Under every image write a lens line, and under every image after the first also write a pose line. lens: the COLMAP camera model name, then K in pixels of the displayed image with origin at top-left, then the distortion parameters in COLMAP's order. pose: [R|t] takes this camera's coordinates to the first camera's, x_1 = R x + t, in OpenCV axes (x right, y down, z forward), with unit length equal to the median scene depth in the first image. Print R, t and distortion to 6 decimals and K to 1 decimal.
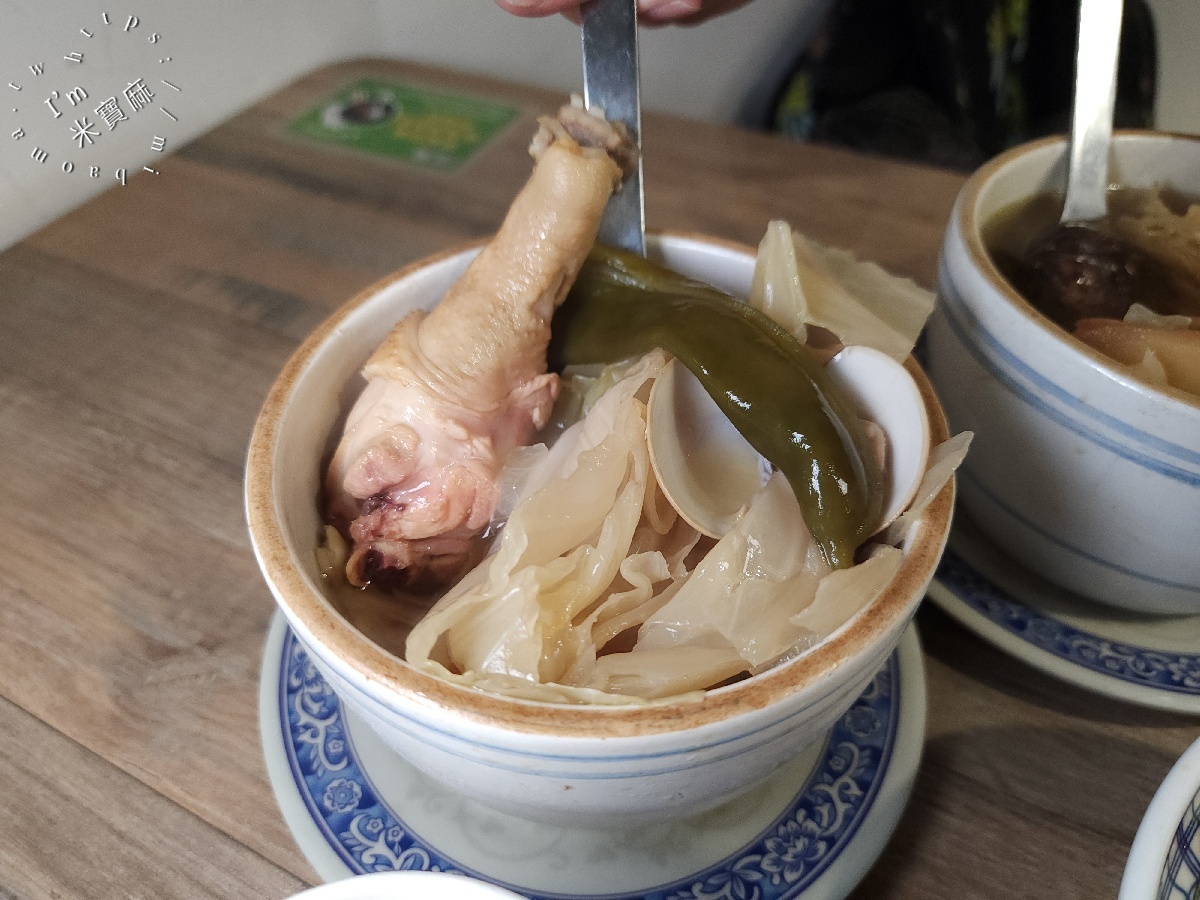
lens RADIAL K [[794.6, 0, 600.0], [0, 794.6, 450.0], [0, 0, 1]] dist [-0.003773, -0.001183]
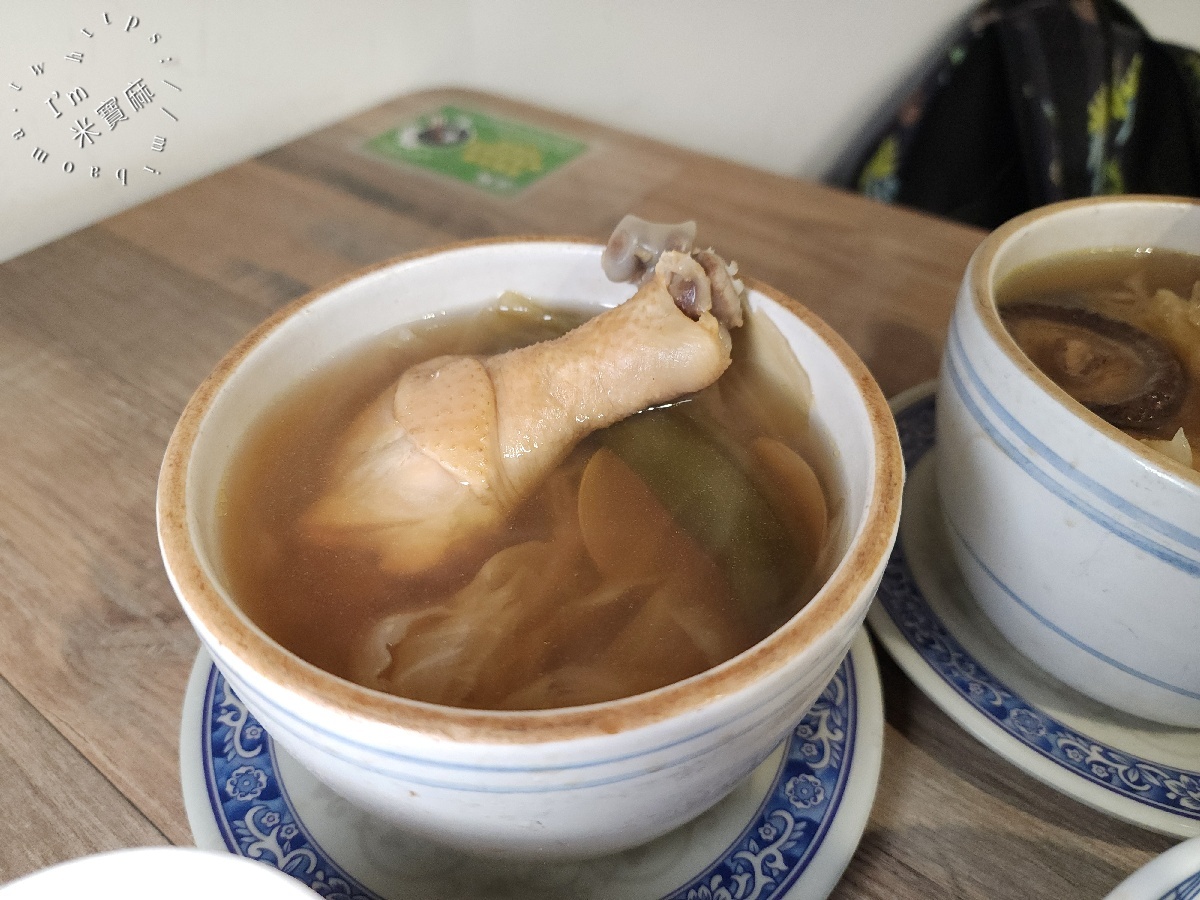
lens RADIAL K [[801.5, 0, 600.0], [0, 801.5, 450.0], [0, 0, 1]] dist [-0.006412, -0.004302]
pose [[0.988975, 0.115307, -0.092911, 0.130205], [-0.120890, 0.991035, -0.056871, 0.031327], [0.085520, 0.067476, 0.994049, 0.034596]]
